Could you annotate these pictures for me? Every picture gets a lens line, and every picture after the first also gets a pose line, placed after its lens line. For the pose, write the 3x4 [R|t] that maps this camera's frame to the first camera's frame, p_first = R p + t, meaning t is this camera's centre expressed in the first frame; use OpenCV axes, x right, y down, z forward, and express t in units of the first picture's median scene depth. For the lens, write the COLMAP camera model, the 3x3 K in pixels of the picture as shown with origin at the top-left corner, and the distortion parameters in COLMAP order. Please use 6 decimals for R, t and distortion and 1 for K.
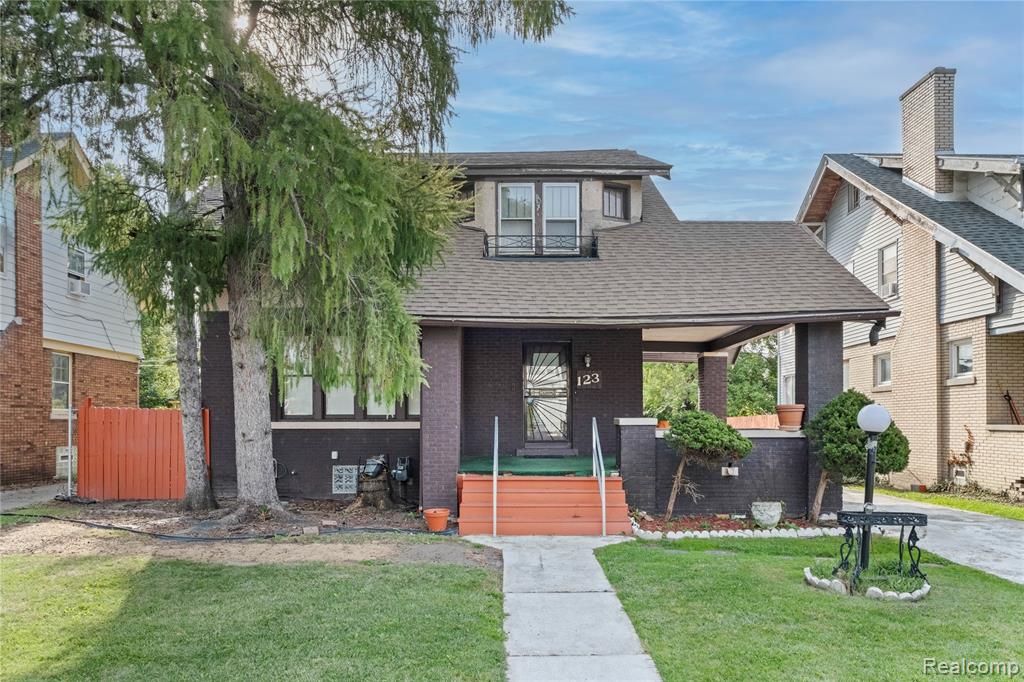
lens RADIAL K [[699.3, 0, 511.2], [0, 699.3, 419.0], [0, 0, 1]] dist [-0.003315, -0.002015]
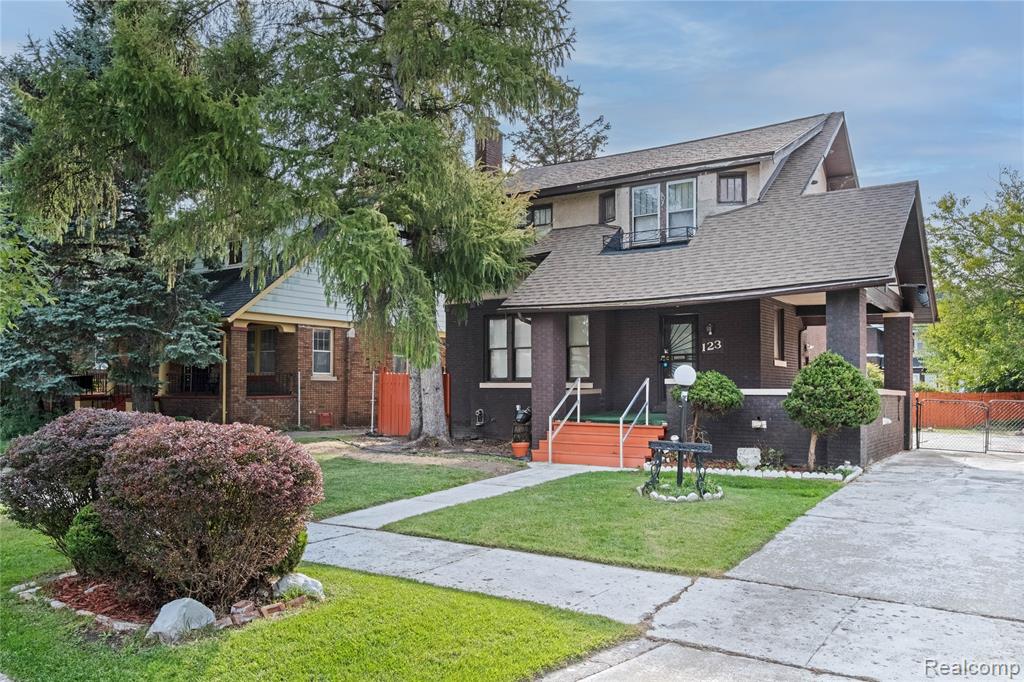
lens RADIAL K [[781.8, 0, 512.5], [0, 781.8, 373.0], [0, 0, 1]] dist [0.000266, -0.001230]
pose [[0.830953, -0.007569, -0.556291, 0.568346], [-0.003569, 0.999814, -0.018935, 0.013465], [0.556331, 0.017720, 0.830772, -0.248605]]
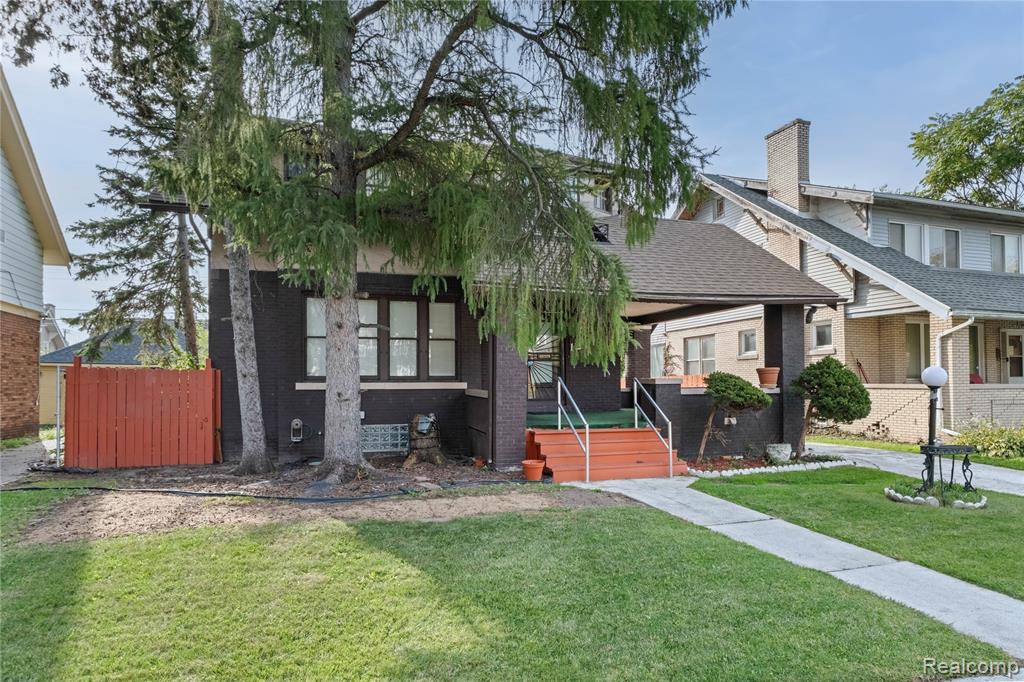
lens RADIAL K [[618.0, 0, 511.5], [0, 618.0, 369.3], [0, 0, 1]] dist [-0.002475, -0.000429]
pose [[0.949345, 0.004791, 0.314200, -0.326978], [0.002229, 0.999756, -0.021978, 0.004886], [-0.314229, 0.021565, 0.949102, 0.061710]]
